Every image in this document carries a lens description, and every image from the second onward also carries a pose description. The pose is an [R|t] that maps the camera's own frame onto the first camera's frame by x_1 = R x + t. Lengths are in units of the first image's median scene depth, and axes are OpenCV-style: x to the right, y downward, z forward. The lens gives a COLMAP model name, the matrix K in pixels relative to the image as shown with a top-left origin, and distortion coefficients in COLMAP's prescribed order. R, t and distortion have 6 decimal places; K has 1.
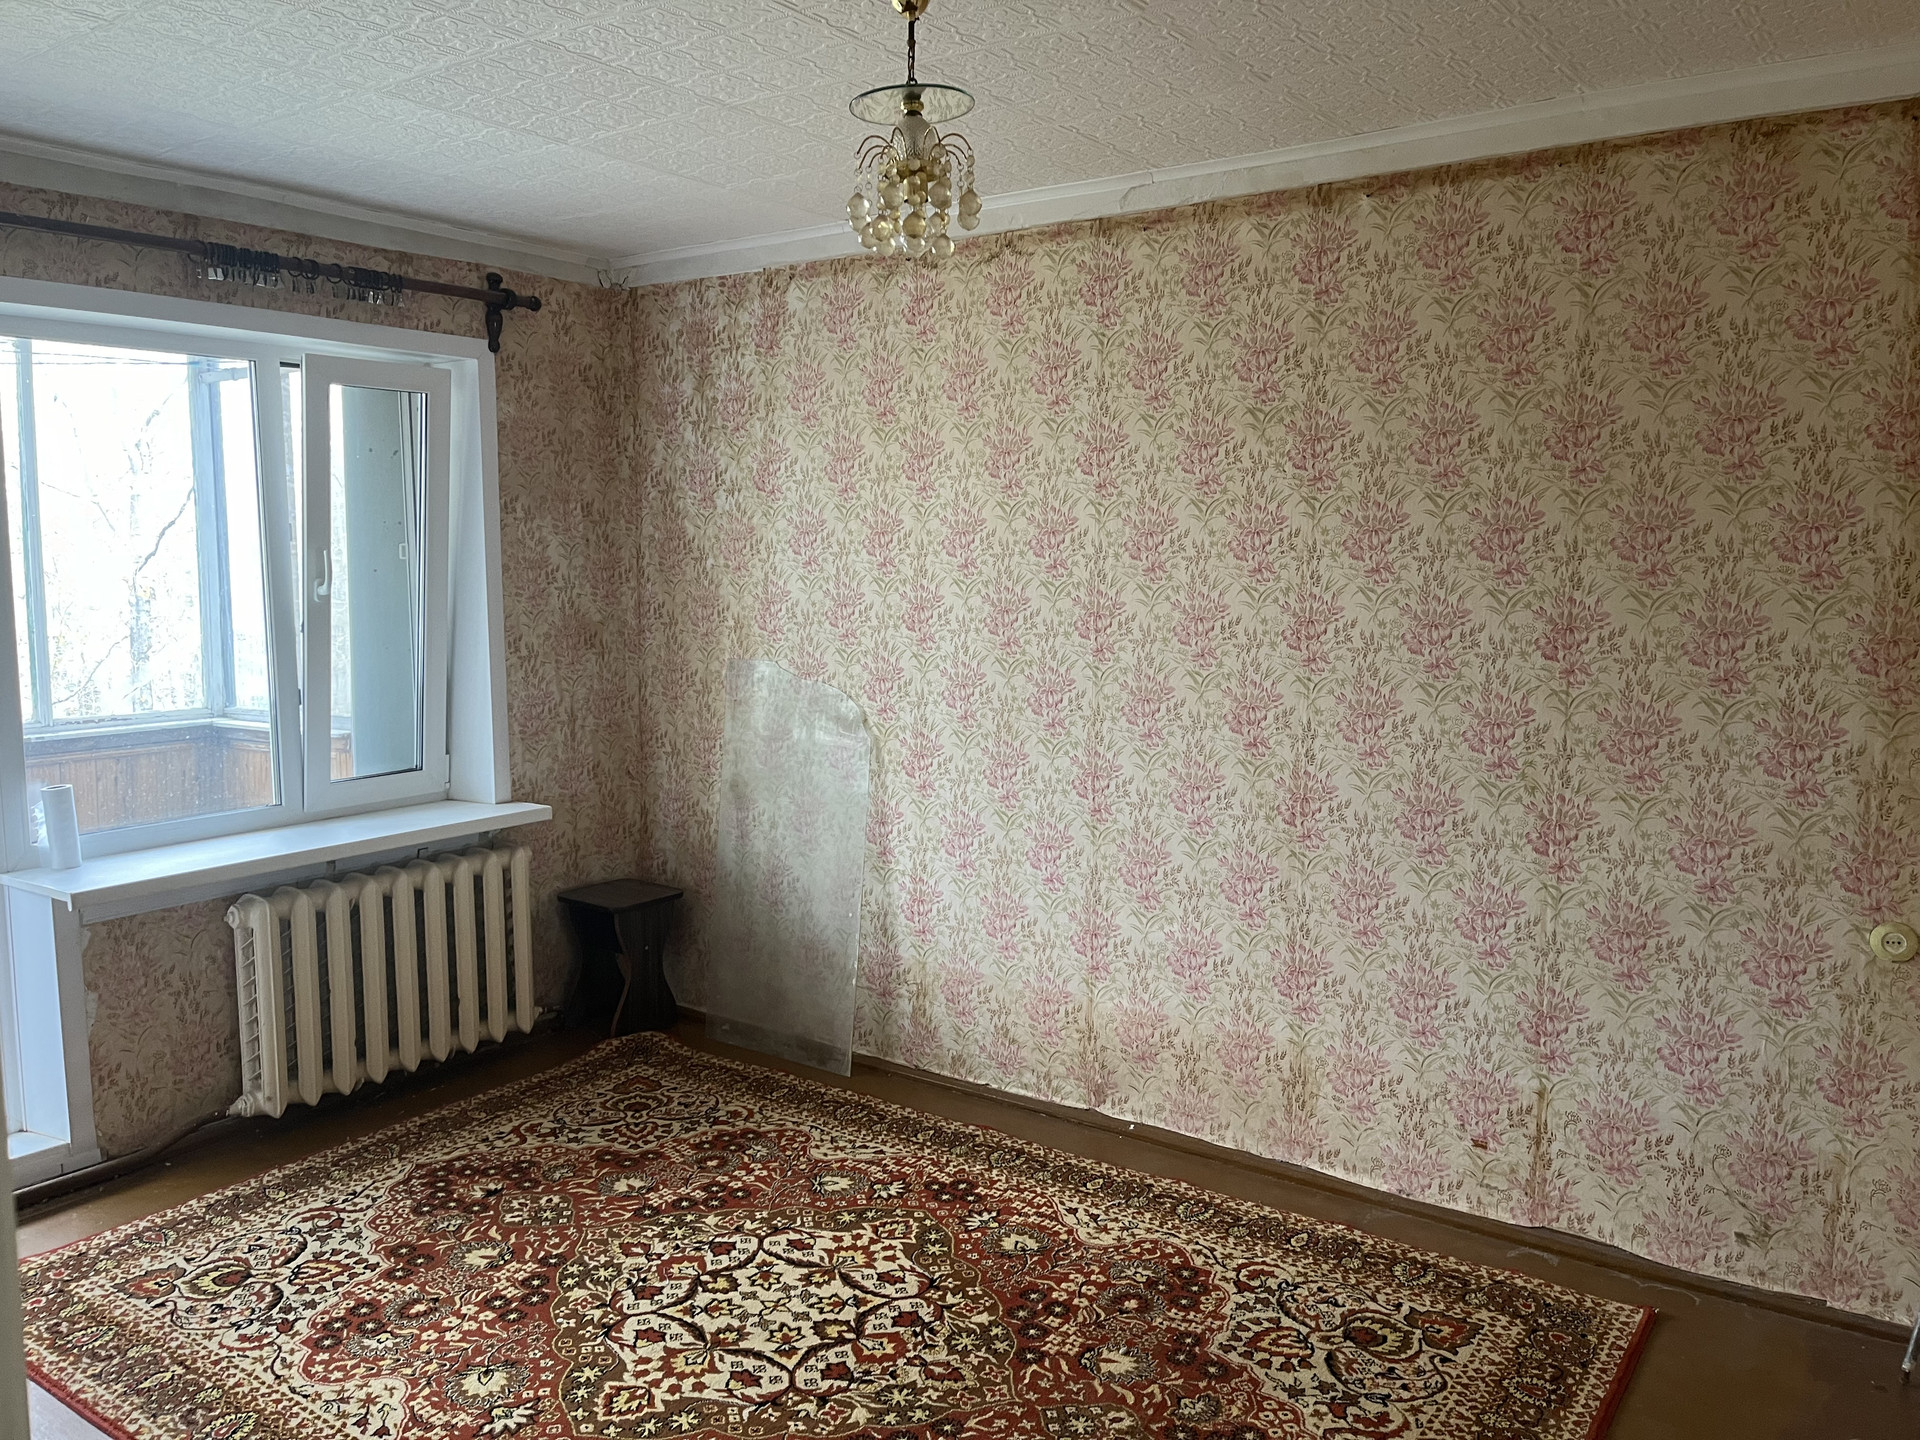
lens RADIAL K [[1451.9, 0, 1029.6], [0, 1451.9, 720.4], [0, 0, 1]] dist [0.084989, -0.111874]
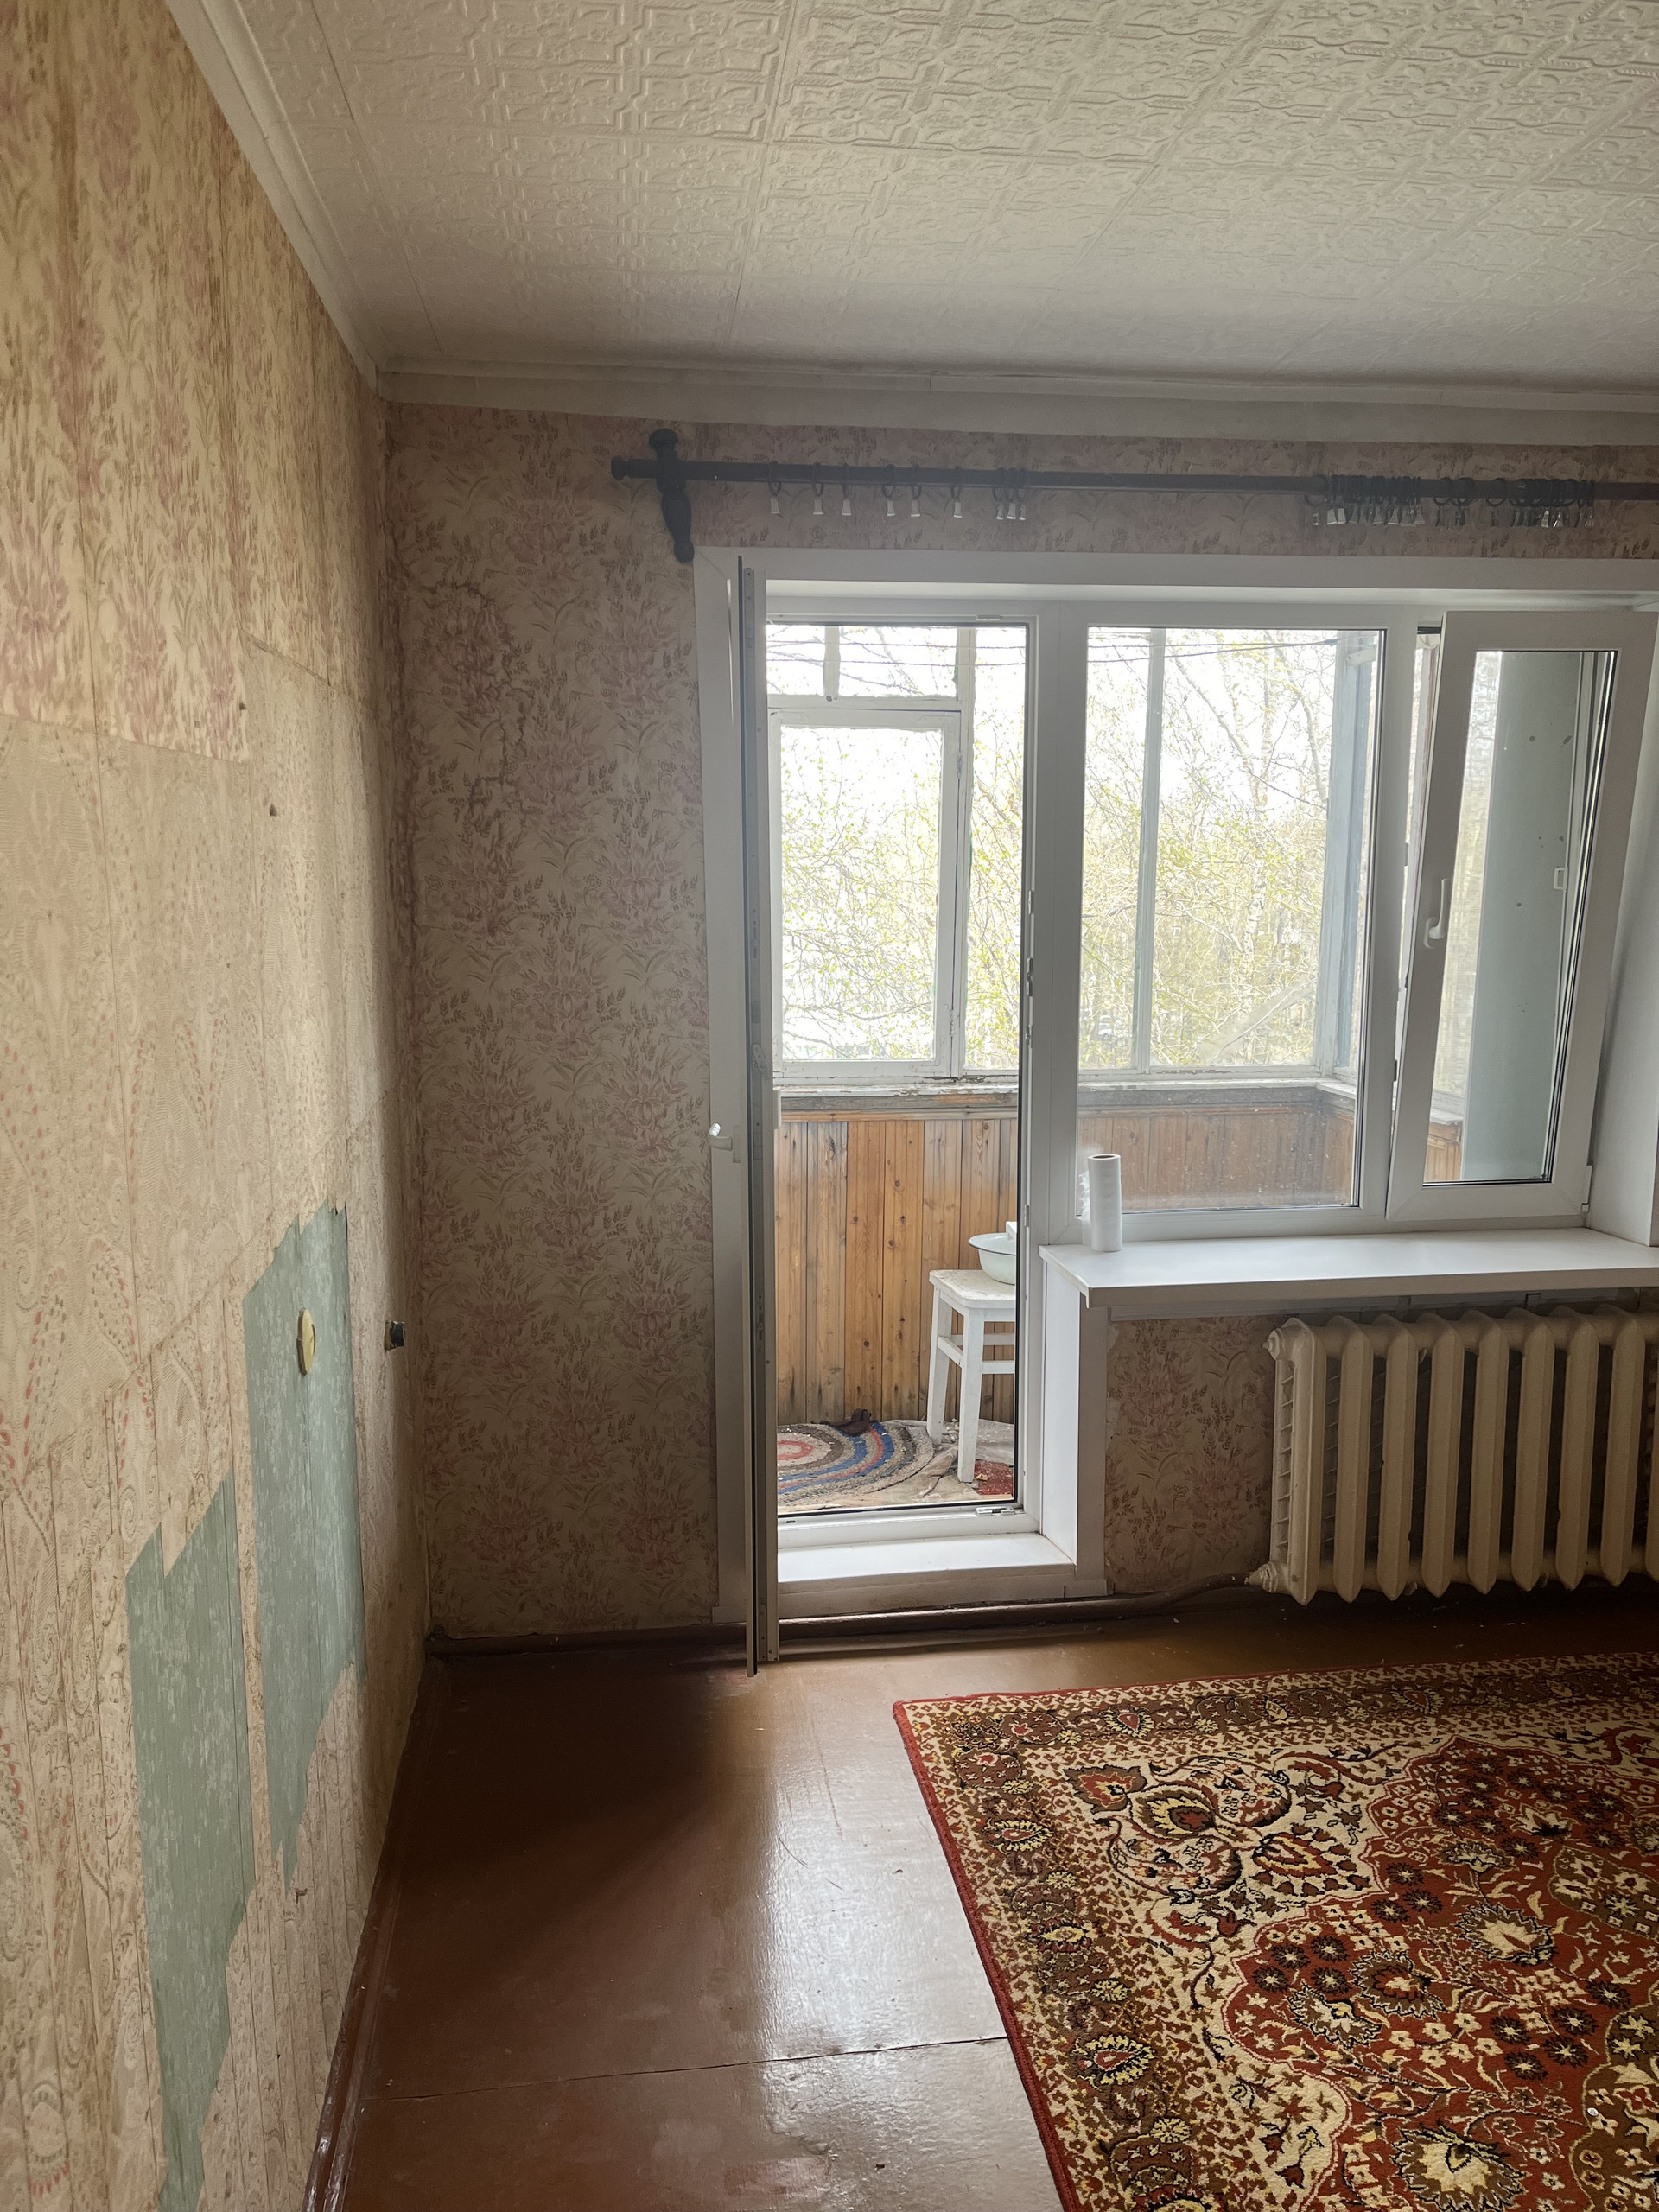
lens RADIAL K [[1672.7, 0, 829.5], [0, 1672.7, 1106.0], [0, 0, 1]] dist [0.084989, -0.111874]
pose [[0.650358, 0.115140, -0.750851, -0.033229], [-0.087551, 0.993220, 0.076473, -0.048200], [0.754566, 0.016003, 0.656029, 0.253371]]
